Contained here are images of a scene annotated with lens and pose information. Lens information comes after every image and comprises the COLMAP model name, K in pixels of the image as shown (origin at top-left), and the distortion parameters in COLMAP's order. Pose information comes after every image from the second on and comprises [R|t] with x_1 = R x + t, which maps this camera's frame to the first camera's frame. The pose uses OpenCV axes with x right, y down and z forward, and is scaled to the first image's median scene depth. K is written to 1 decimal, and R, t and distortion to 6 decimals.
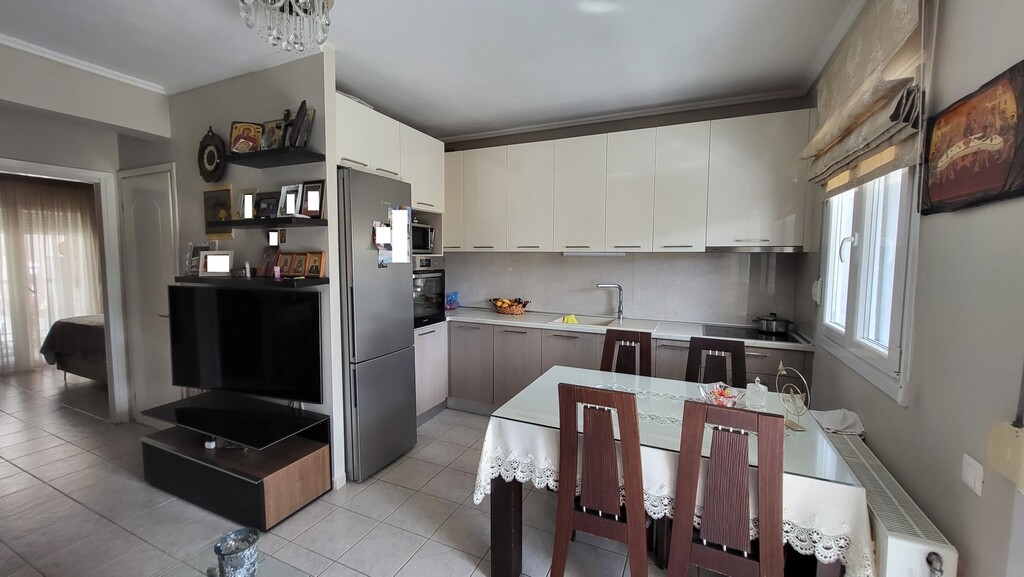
lens RADIAL K [[406.2, 0, 502.1], [0, 406.2, 282.7], [0, 0, 1]] dist [-0.001515, -0.001036]
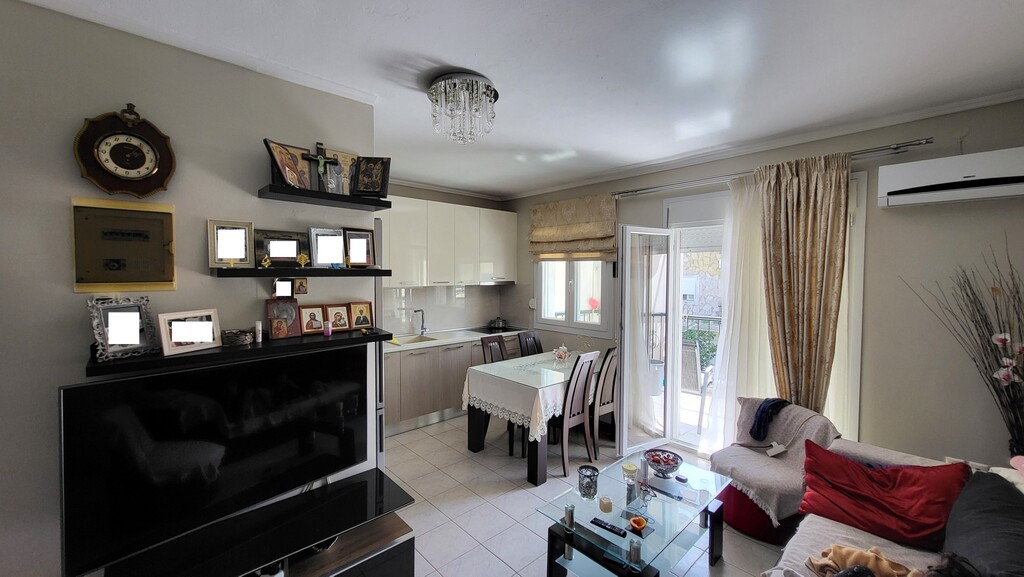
lens RADIAL K [[406.2, 0, 509.5], [0, 406.2, 284.5], [0, 0, 1]] dist [-0.001515, -0.001036]
pose [[0.373819, -0.031124, 0.926979, -1.126676], [0.060789, 0.998110, 0.008998, -0.097418], [-0.925507, 0.052987, 0.375005, 0.291291]]
